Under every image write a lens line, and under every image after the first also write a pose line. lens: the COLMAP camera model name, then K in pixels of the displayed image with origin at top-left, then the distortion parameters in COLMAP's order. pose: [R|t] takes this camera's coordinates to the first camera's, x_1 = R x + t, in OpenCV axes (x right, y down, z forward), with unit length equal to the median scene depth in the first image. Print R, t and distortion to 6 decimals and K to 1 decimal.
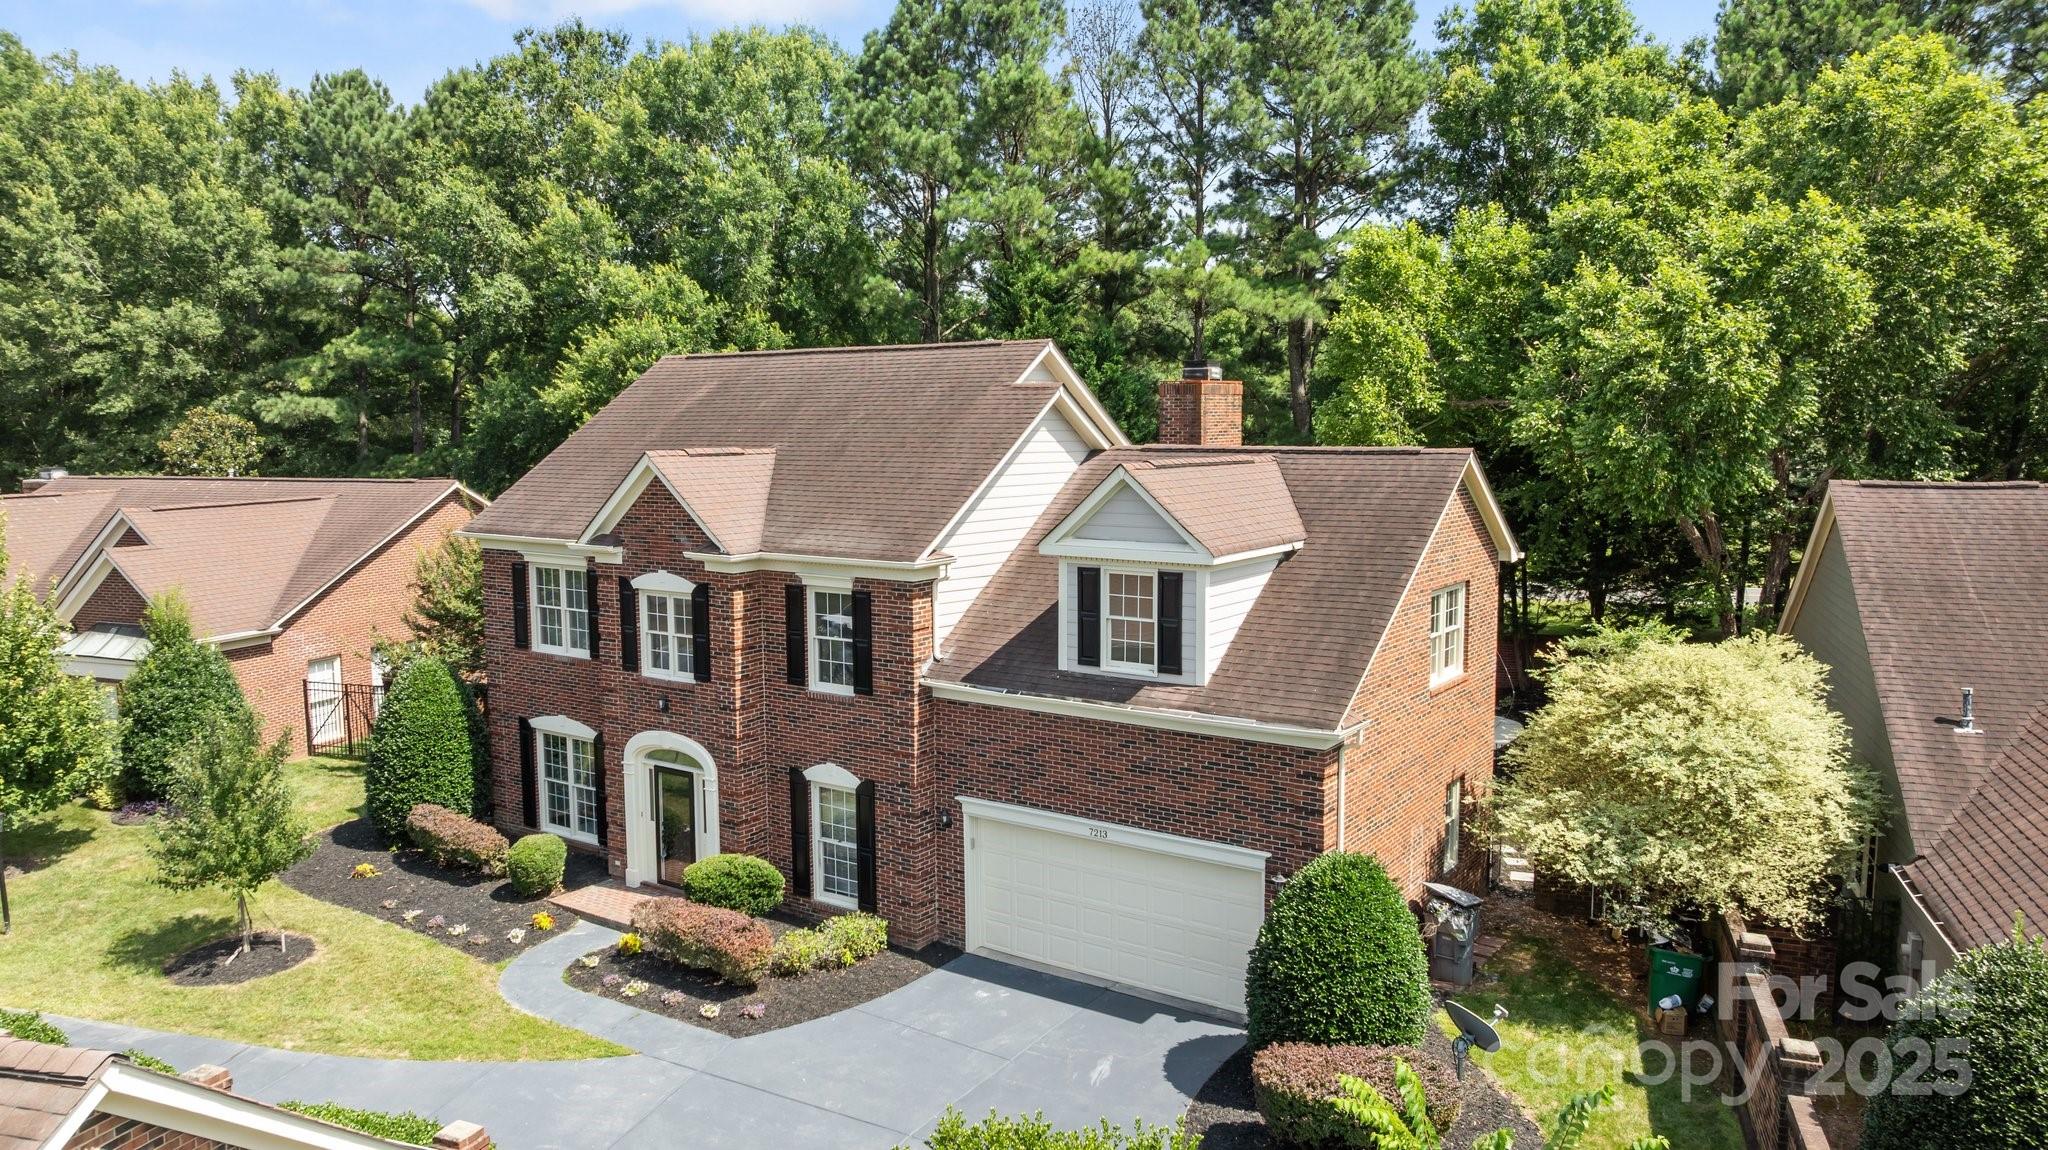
lens RADIAL K [[1463.2, 0, 1024.0], [0, 1463.2, 575.0], [0, 0, 1]] dist [-0.007142, -0.001116]
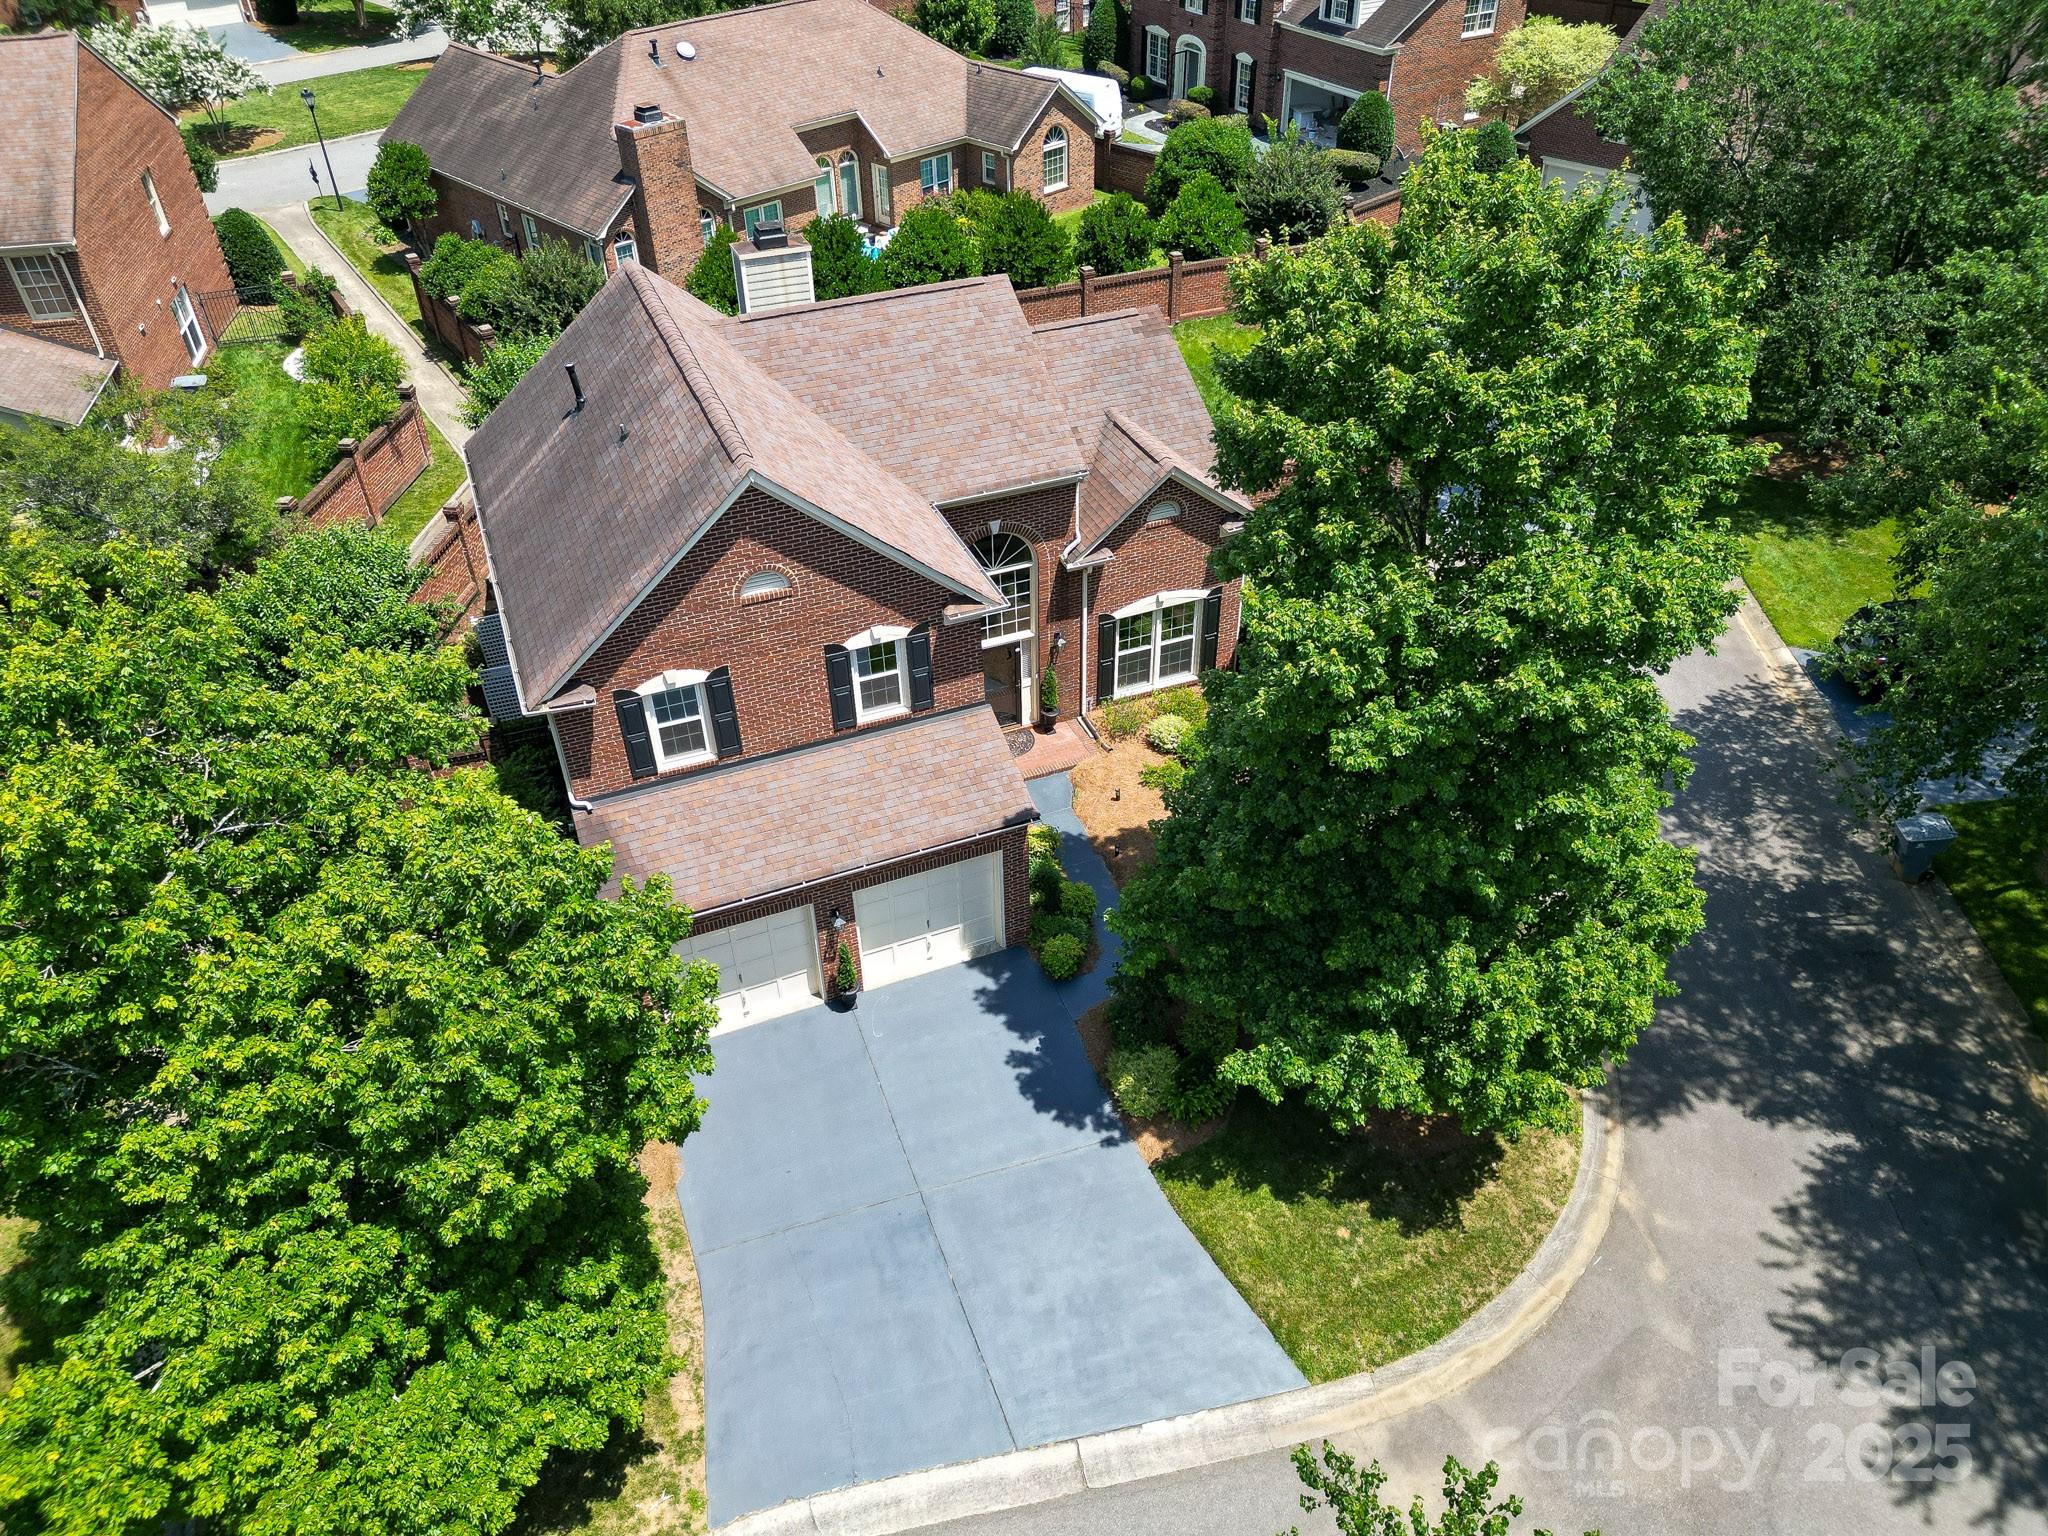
lens RADIAL K [[1416.0, 0, 1024.0], [0, 1416.0, 768.0], [0, 0, 1]] dist [0.054959, -0.000492]
pose [[0.905905, 0.260893, -0.333573, 0.740056], [-0.048515, 0.846445, 0.530262, -0.143776], [0.420692, -0.464183, 0.779456, -1.889111]]
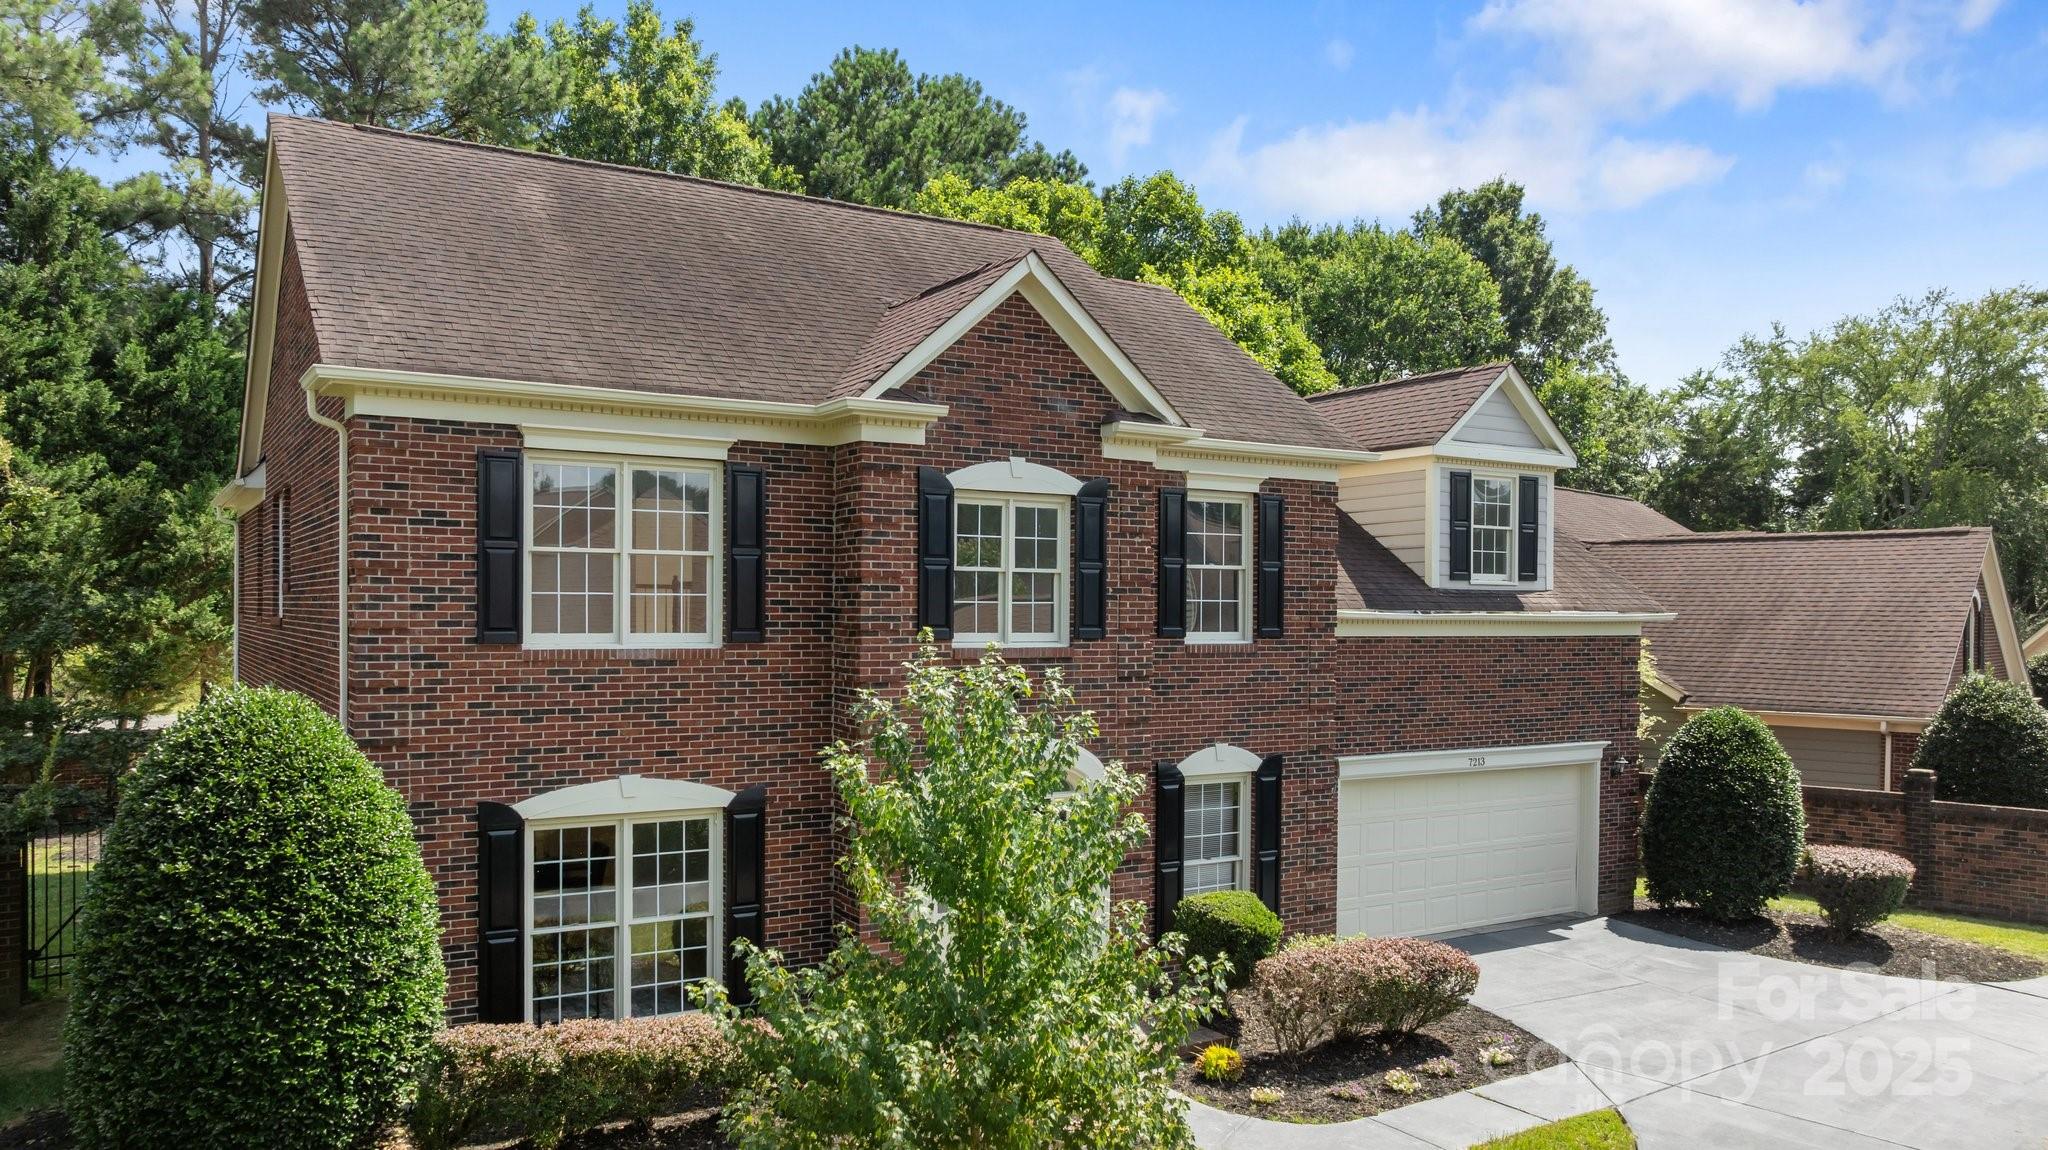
lens RADIAL K [[1463.2, 0, 1024.0], [0, 1463.2, 575.0], [0, 0, 1]] dist [-0.007142, -0.001116]
pose [[0.389636, 0.035385, 0.920289, -0.828613], [0.094420, 0.992461, -0.078136, 0.094791], [-0.916116, 0.117338, 0.383358, 0.810104]]
